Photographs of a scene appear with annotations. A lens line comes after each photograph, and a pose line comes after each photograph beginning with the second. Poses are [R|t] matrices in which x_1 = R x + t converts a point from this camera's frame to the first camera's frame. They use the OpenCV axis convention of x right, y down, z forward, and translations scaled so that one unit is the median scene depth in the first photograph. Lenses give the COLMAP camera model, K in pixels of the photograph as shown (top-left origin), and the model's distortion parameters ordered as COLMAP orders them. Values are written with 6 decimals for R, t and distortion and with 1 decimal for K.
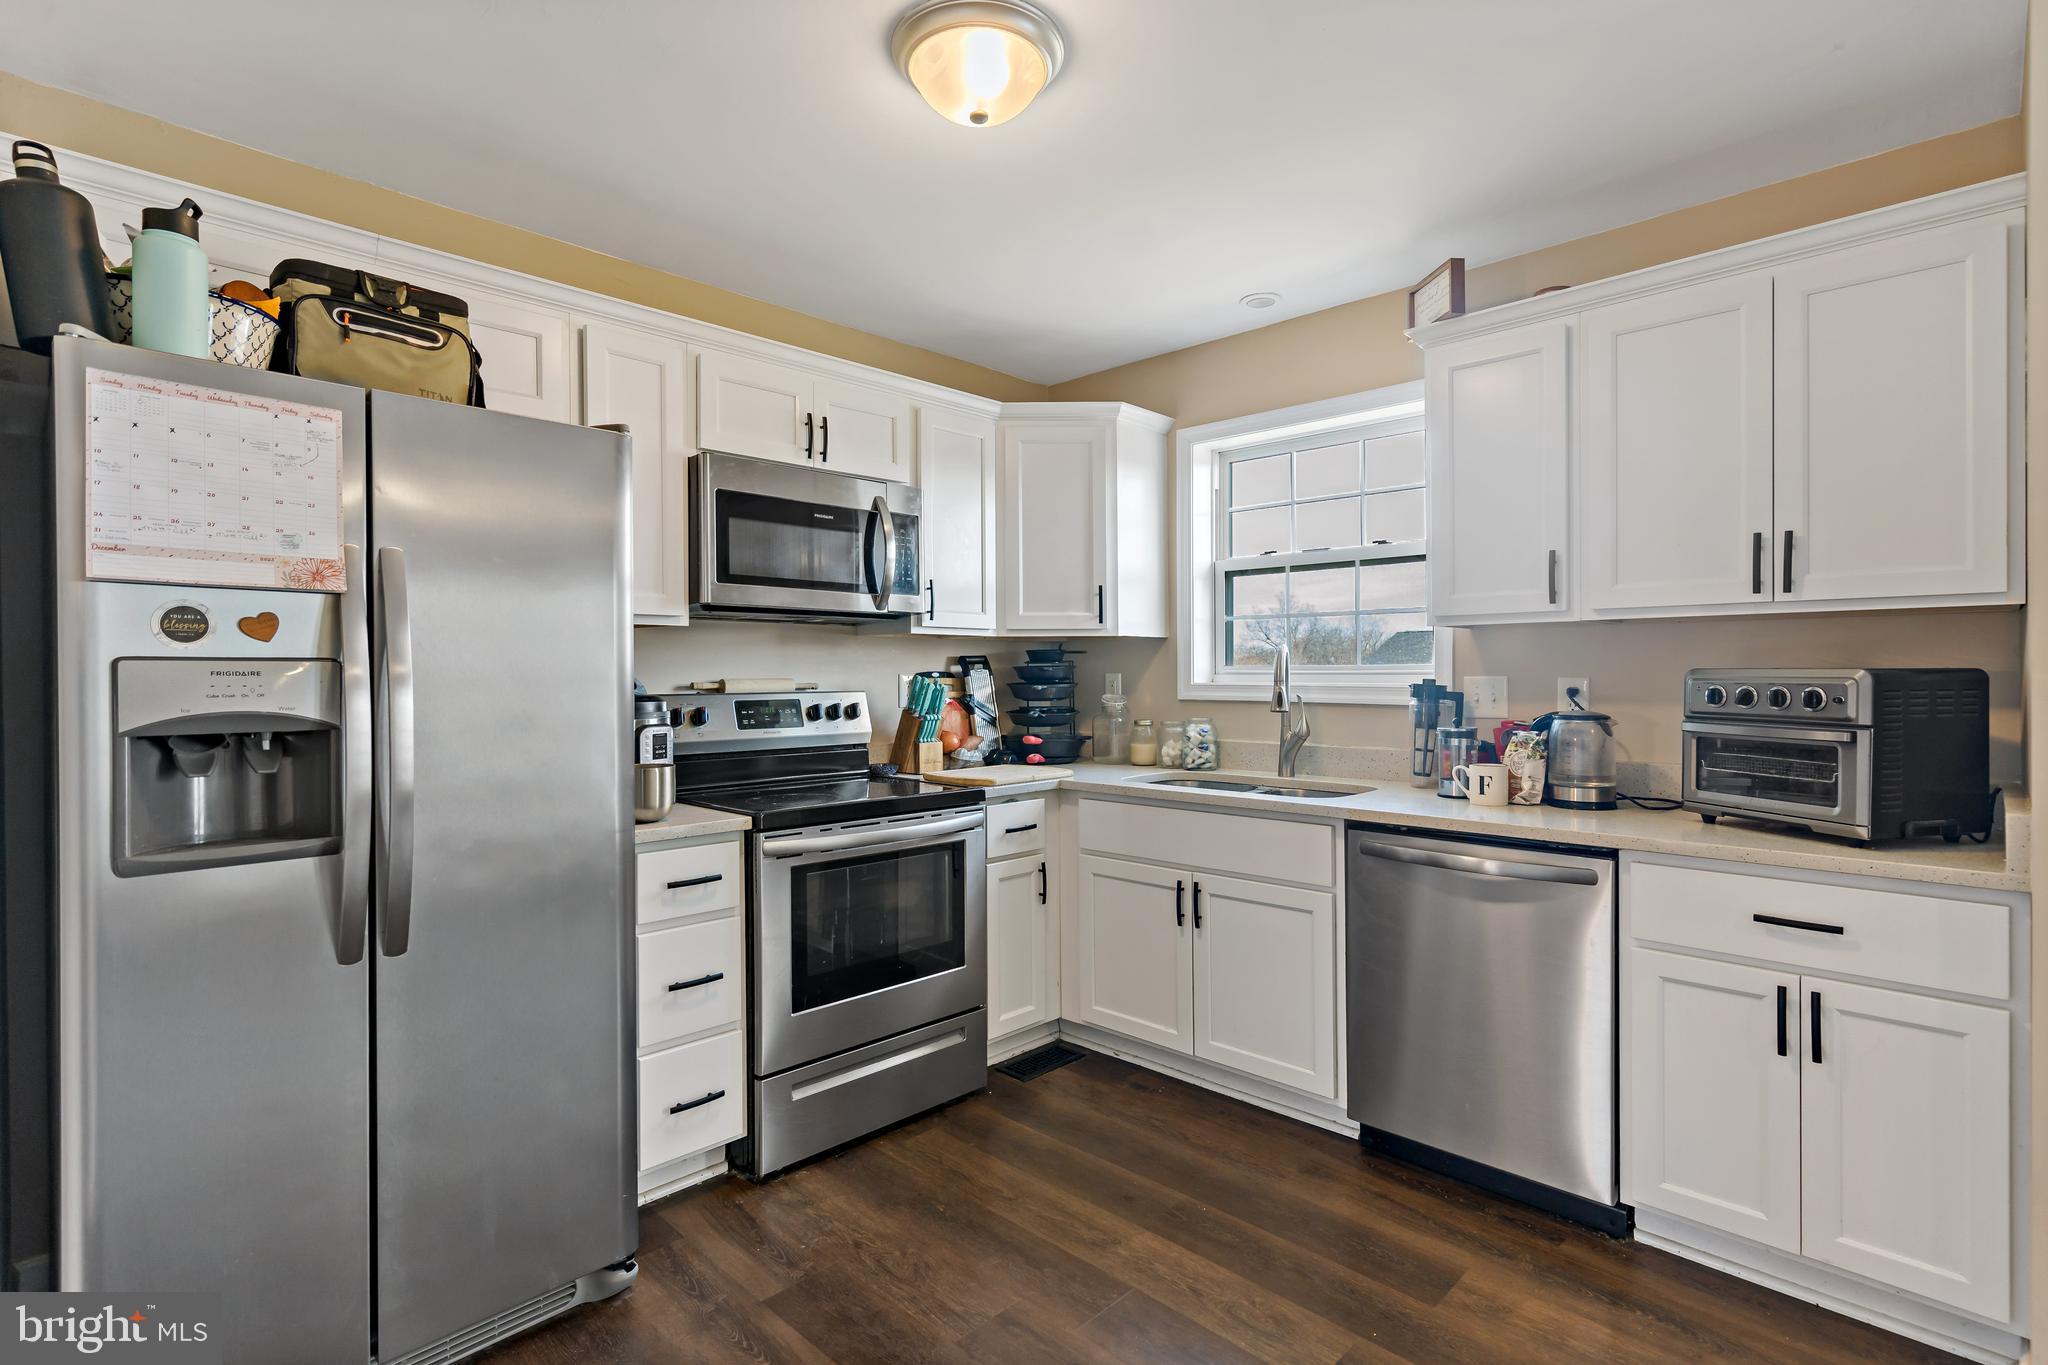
lens RADIAL K [[976.6, 0, 1020.0], [0, 976.6, 674.3], [0, 0, 1]] dist [0.003480, -0.000512]
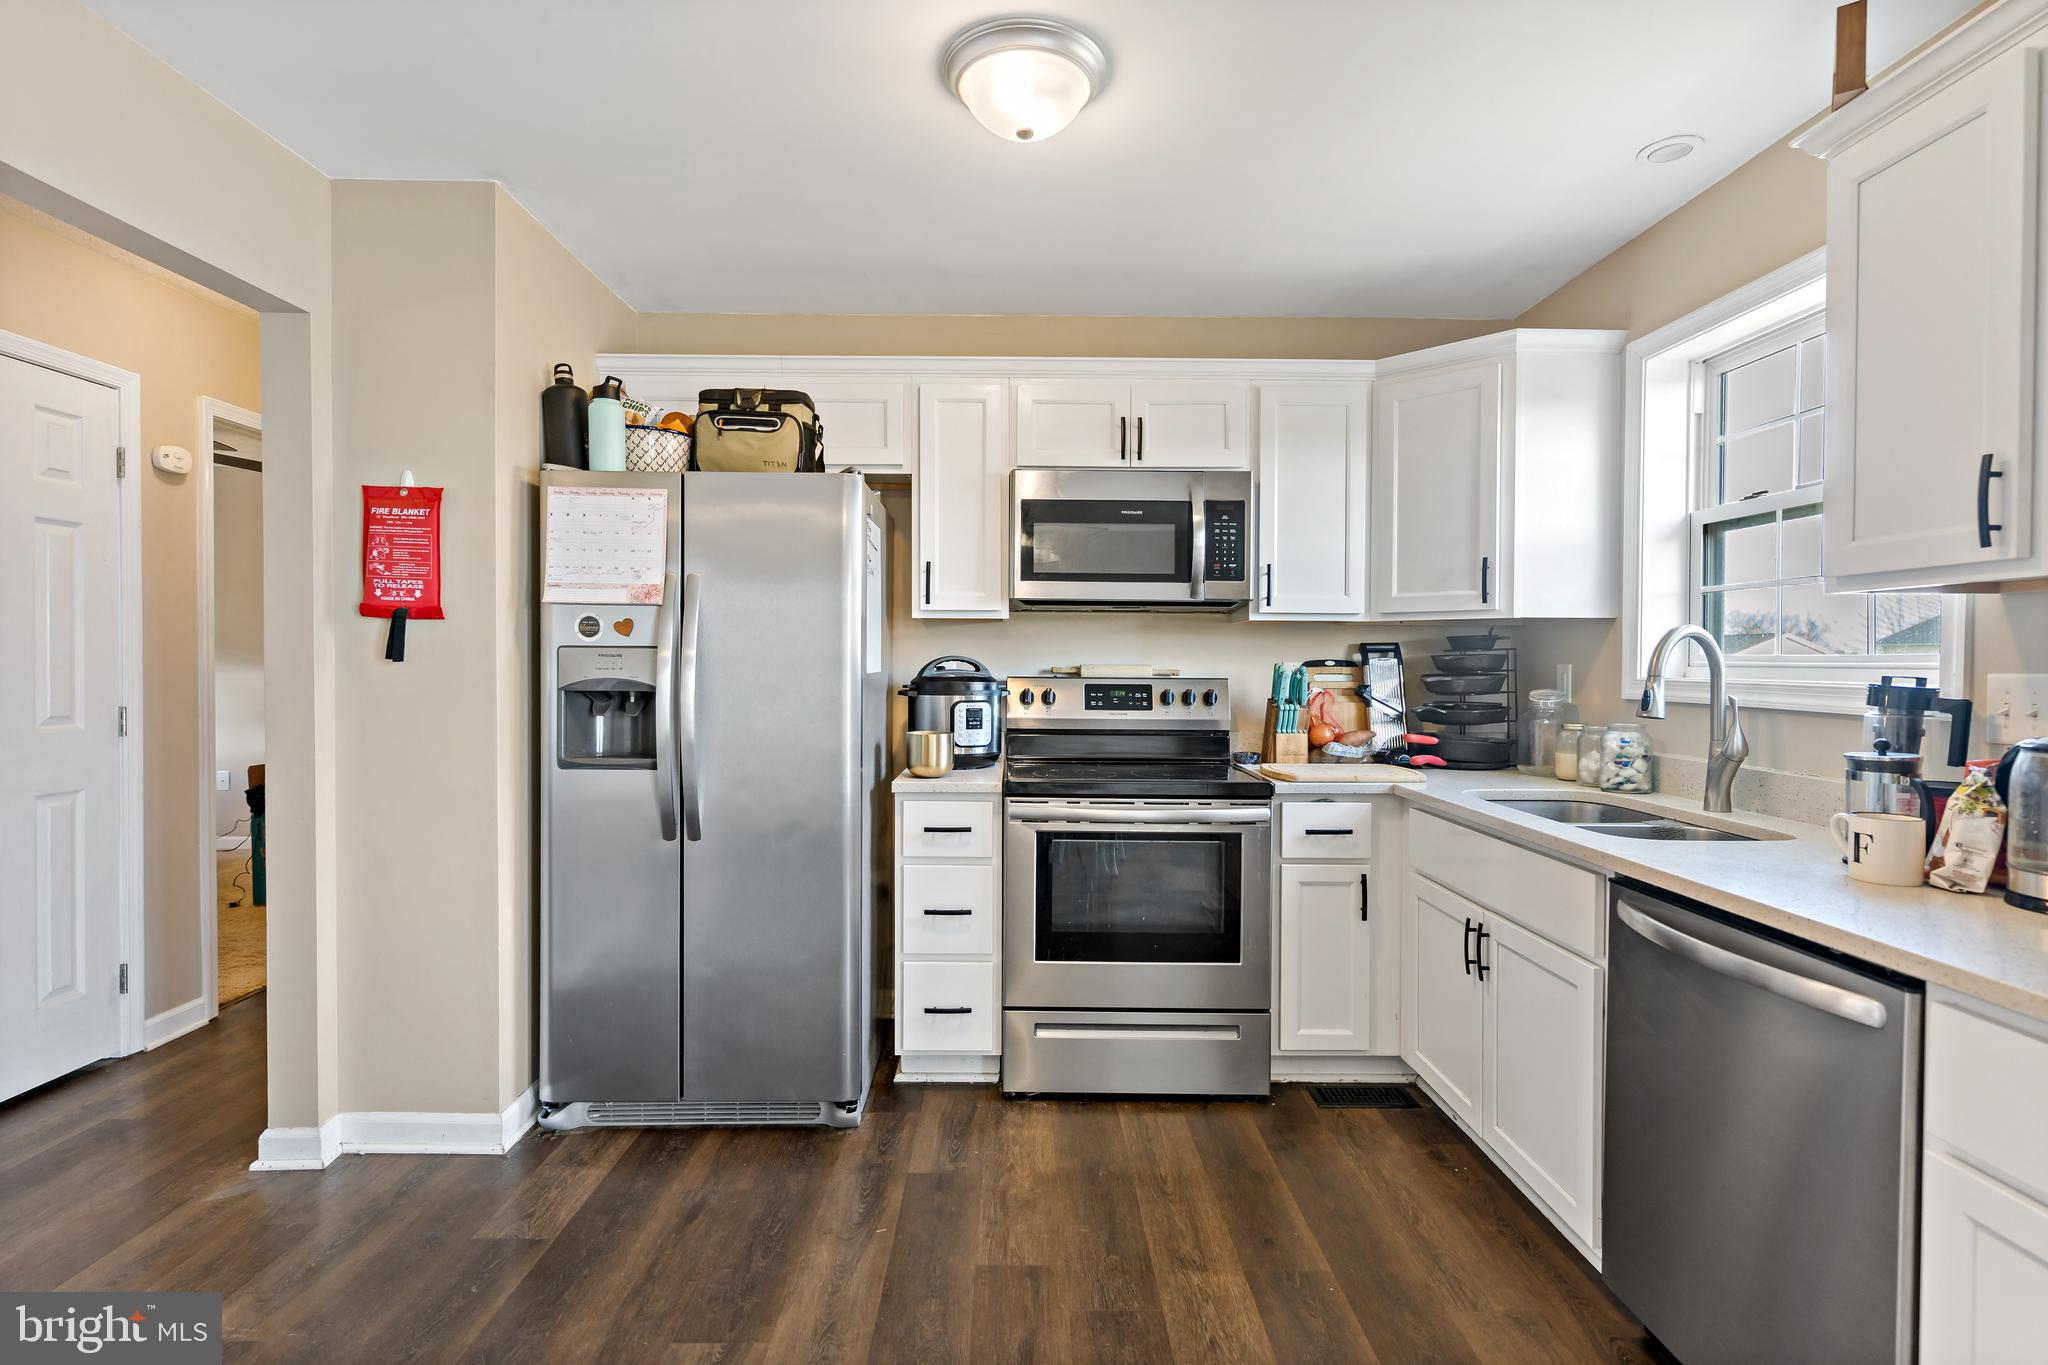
lens RADIAL K [[976.6, 0, 1033.7], [0, 976.6, 675.6], [0, 0, 1]] dist [0.003480, -0.000512]
pose [[0.711771, 0.018649, -0.702164, 0.522207], [-0.009665, 0.999813, 0.016758, -0.000946], [0.702345, -0.005141, 0.711818, 0.185418]]
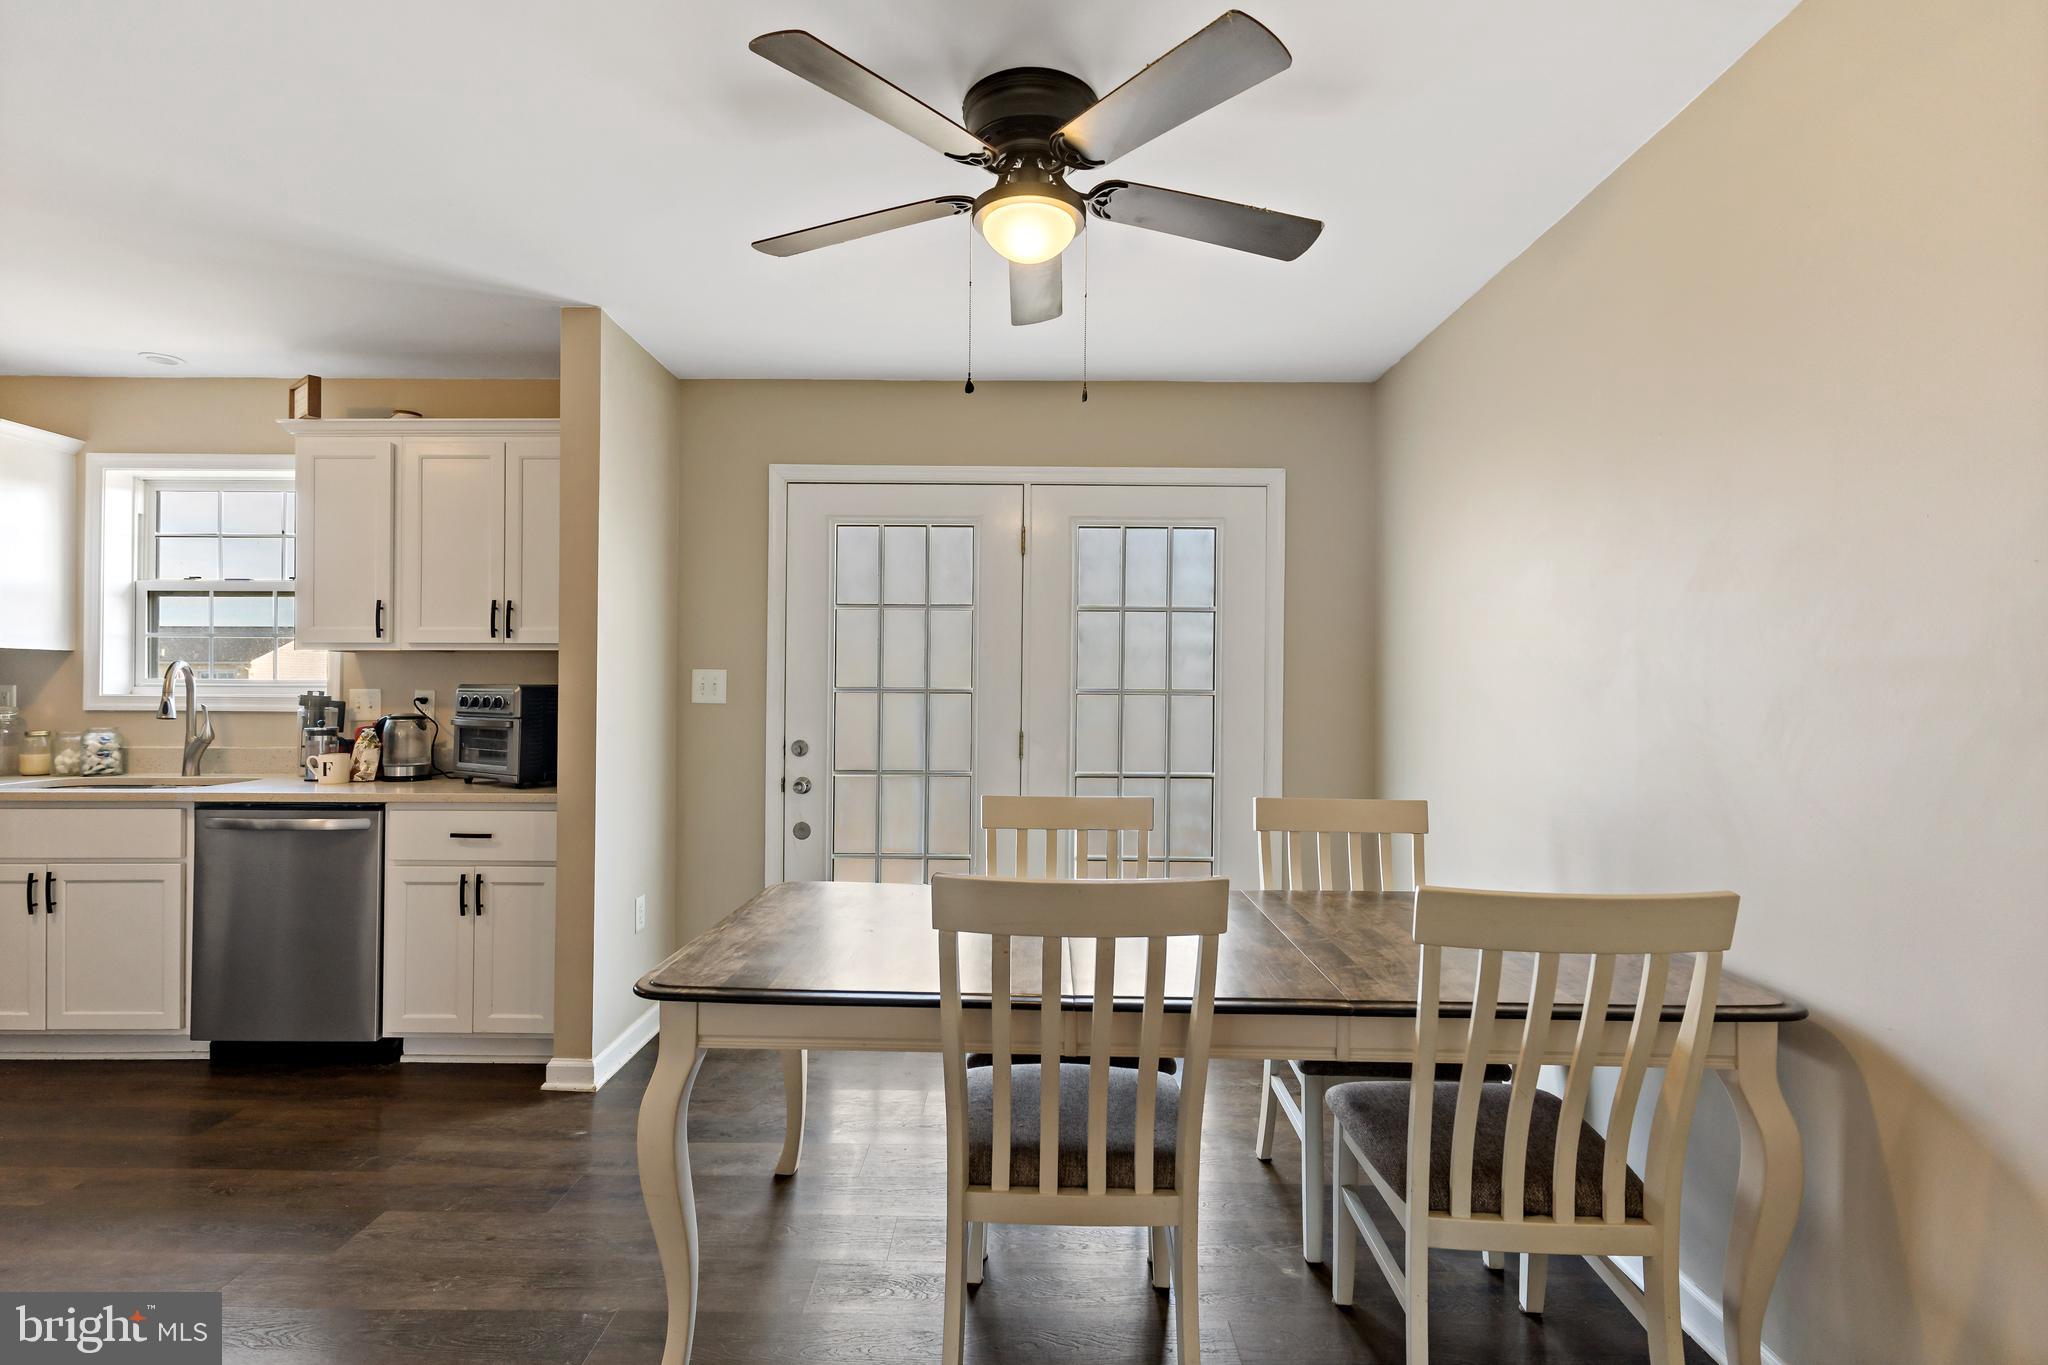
lens RADIAL K [[976.6, 0, 1011.3], [0, 976.6, 676.8], [0, 0, 1]] dist [0.003480, -0.000512]
pose [[0.720923, 0.012940, 0.692894, 0.212323], [-0.004213, 0.999889, -0.014290, 0.001076], [-0.693002, 0.007383, 0.720898, -0.622971]]
